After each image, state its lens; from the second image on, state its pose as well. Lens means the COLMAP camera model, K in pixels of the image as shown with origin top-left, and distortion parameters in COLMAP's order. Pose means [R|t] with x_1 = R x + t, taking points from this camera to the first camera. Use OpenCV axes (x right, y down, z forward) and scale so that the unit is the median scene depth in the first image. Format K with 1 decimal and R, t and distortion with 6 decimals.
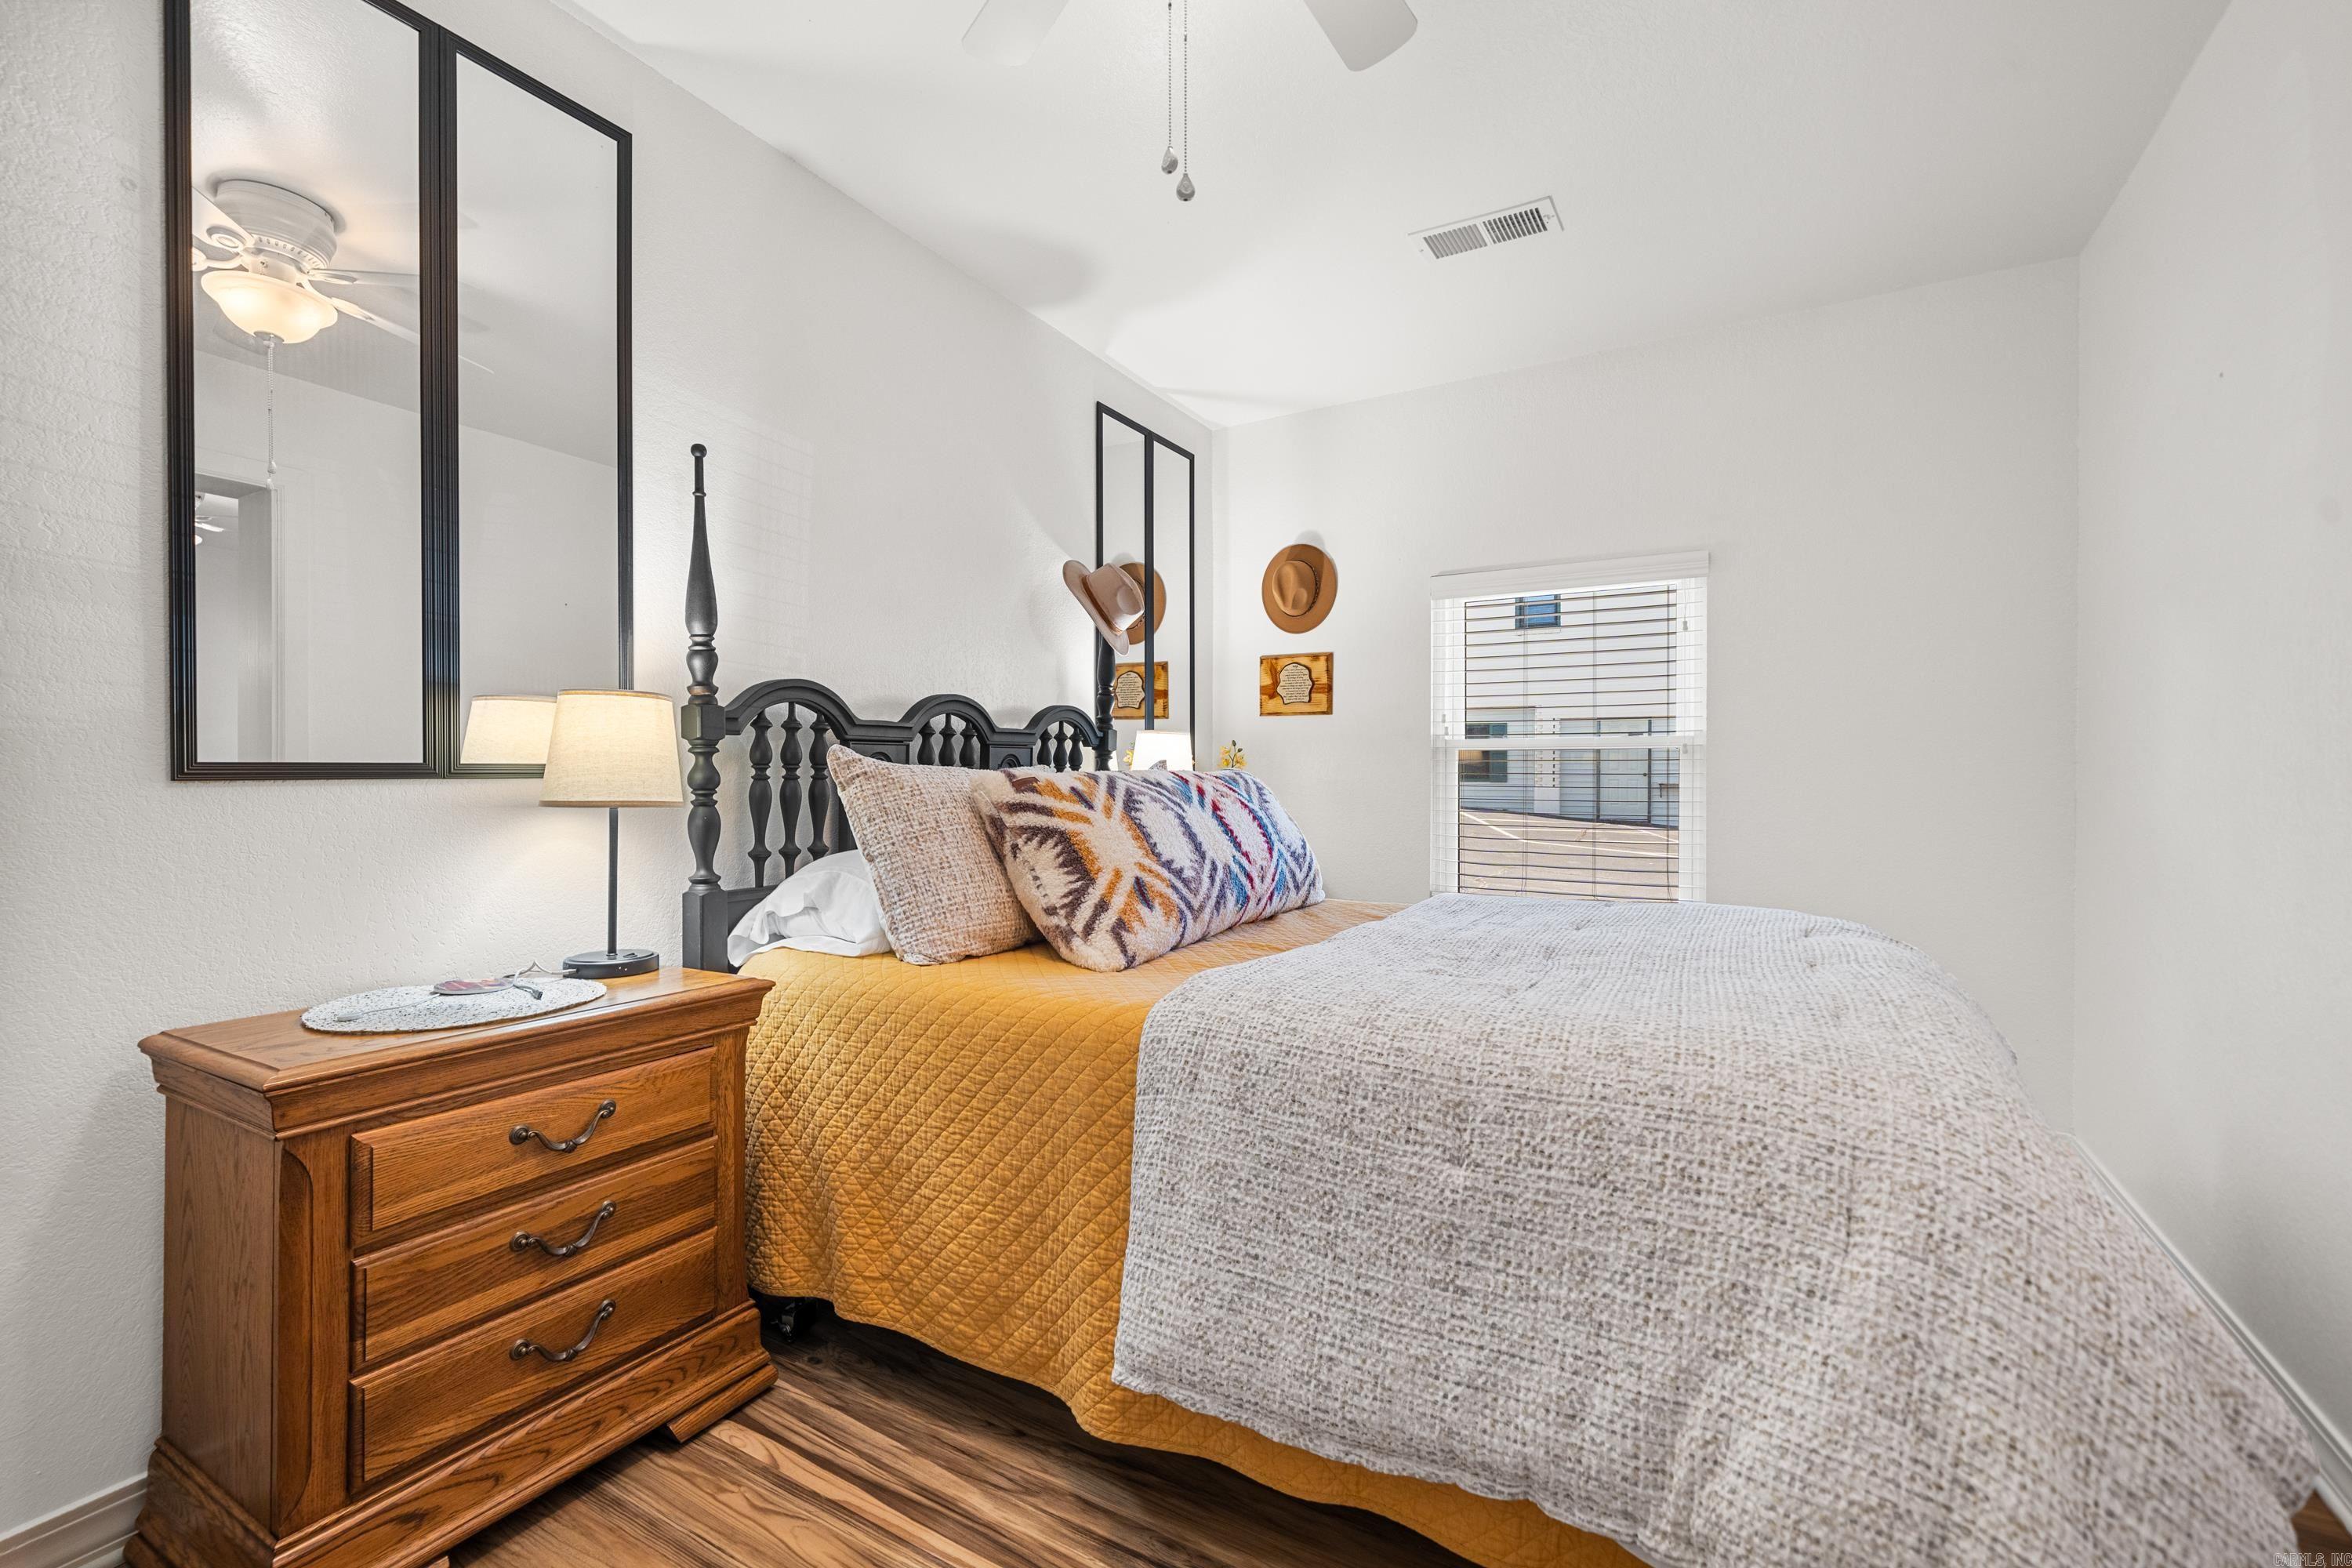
lens RADIAL K [[1033.9, 0, 1181.1], [0, 1033.9, 775.0], [0, 0, 1]] dist [-0.000598, -0.000054]
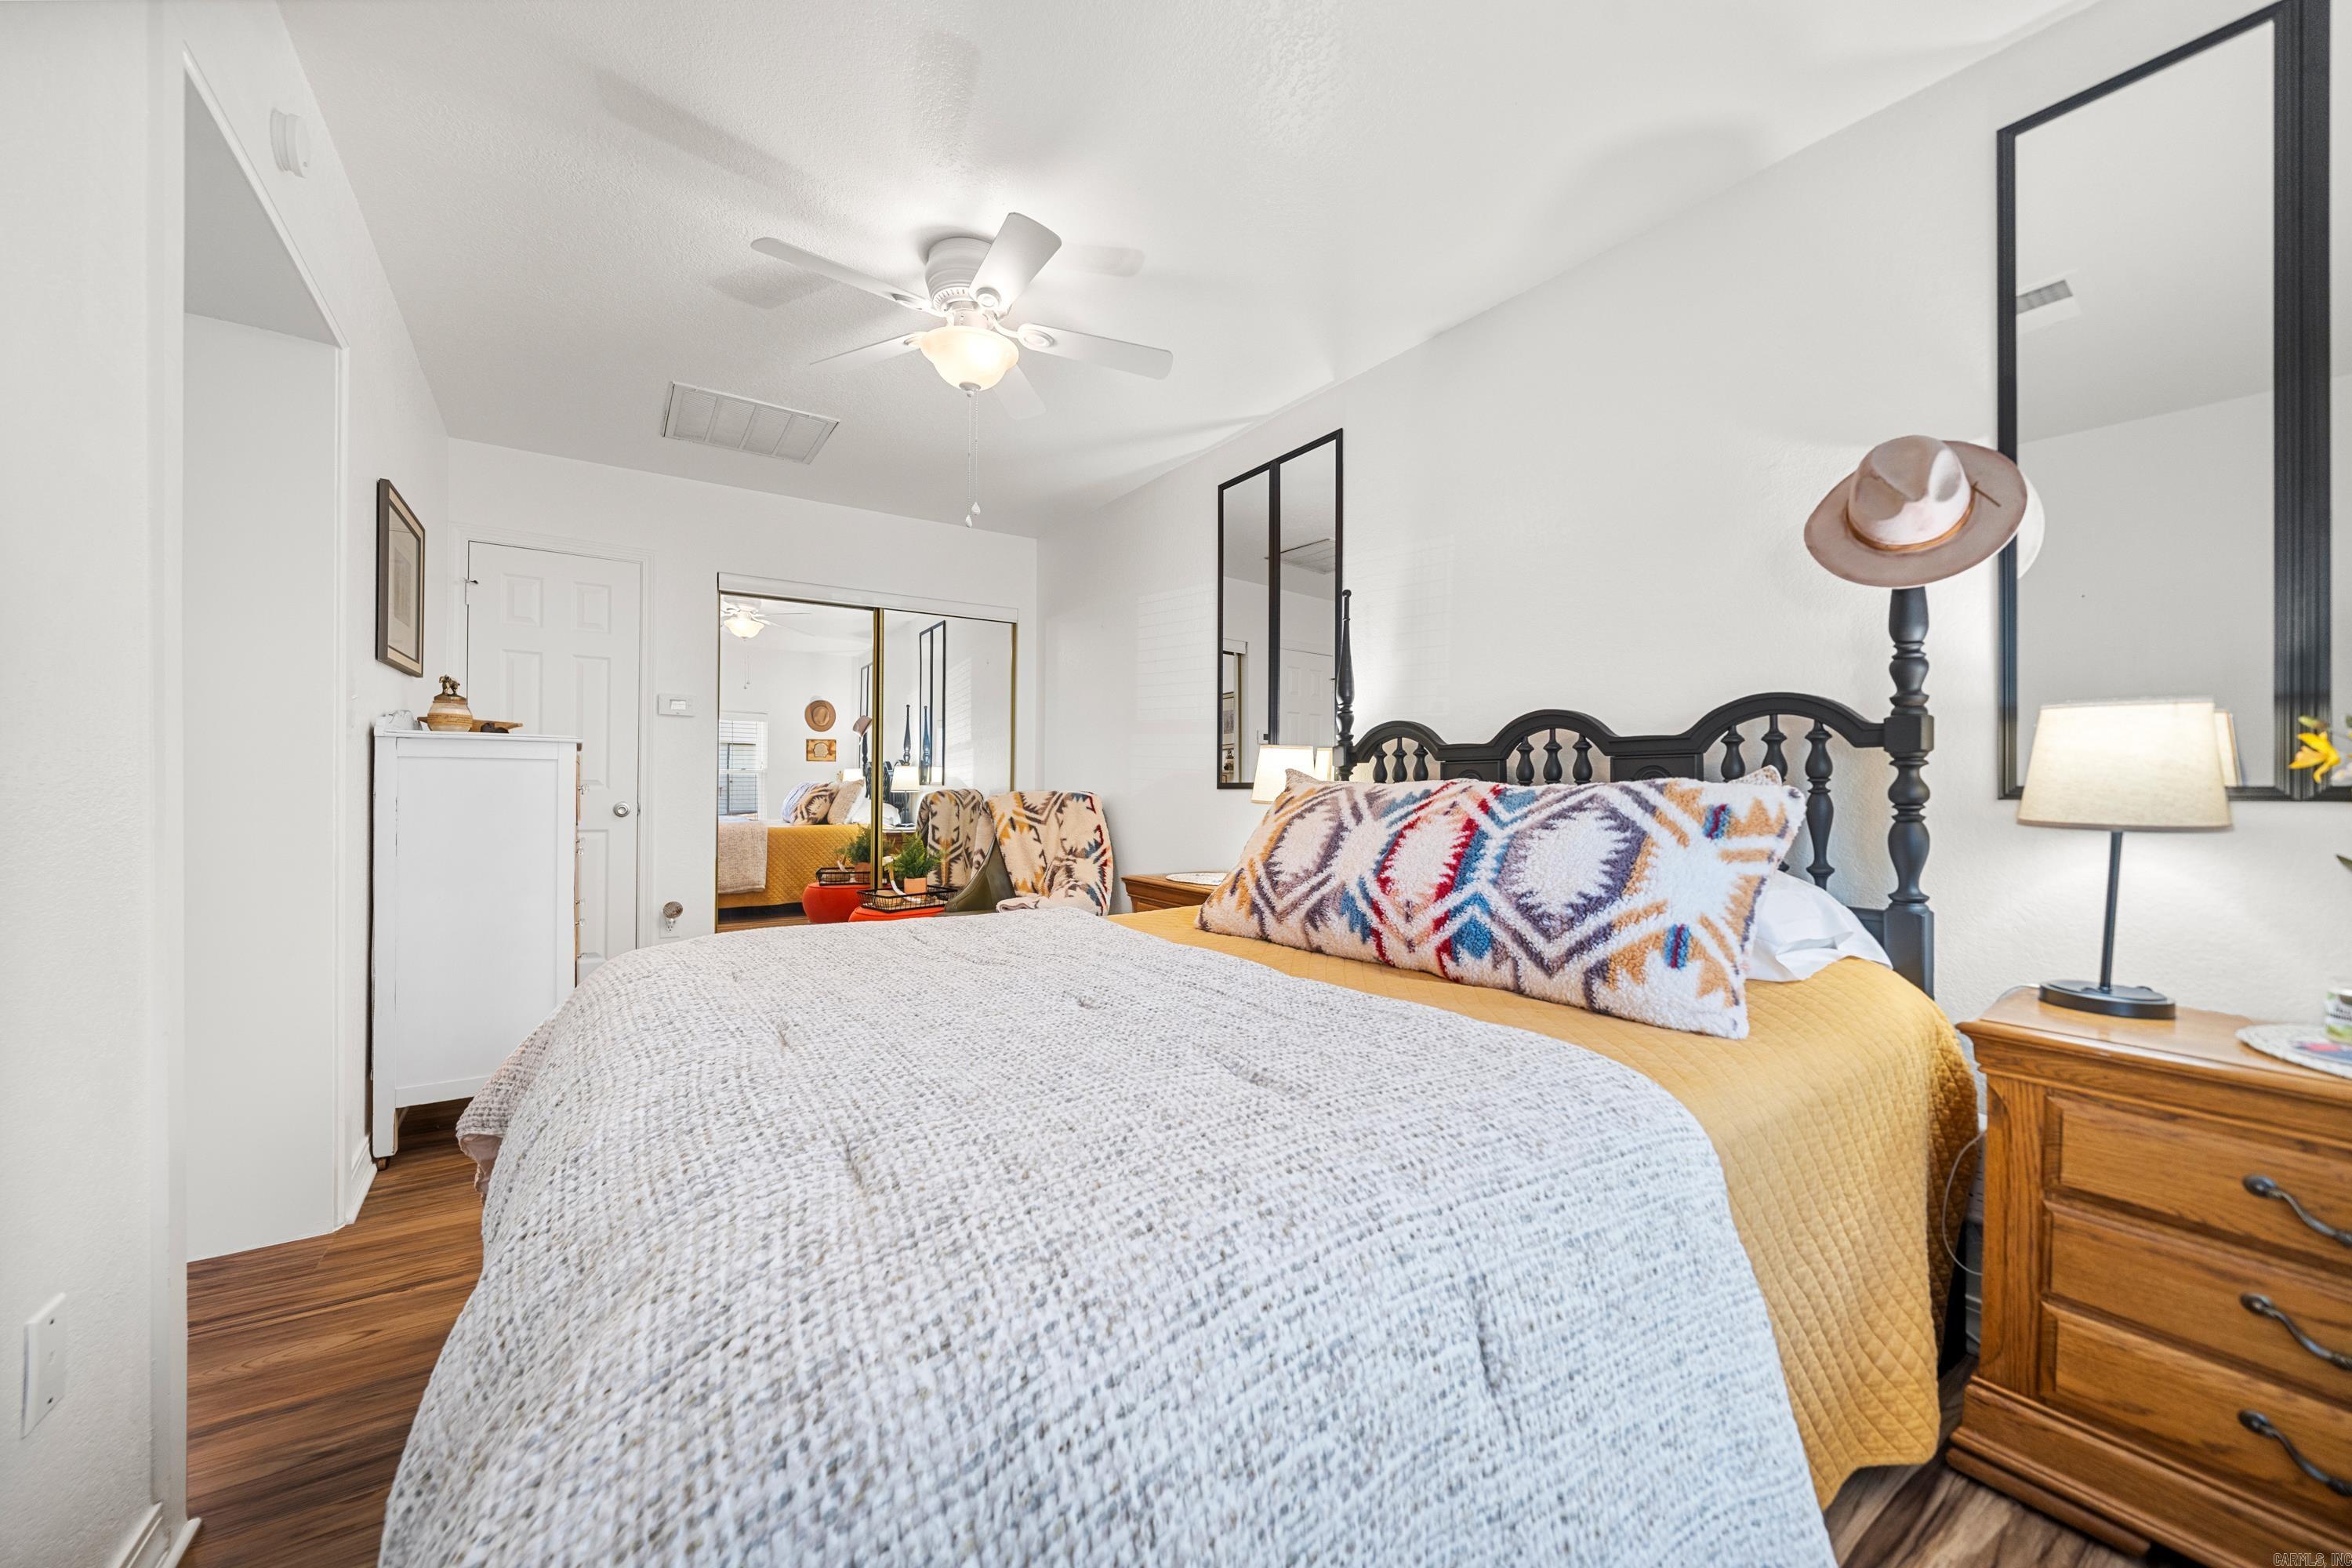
lens RADIAL K [[894.2, 0, 1182.5], [0, 894.2, 786.9], [0, 0, 1]] dist [-0.000739, -0.000043]
pose [[-0.426083, -0.004483, -0.904673, 0.829879], [-0.008232, 0.999966, -0.001078, 0.001624], [0.904647, 0.006988, -0.426105, 1.204740]]
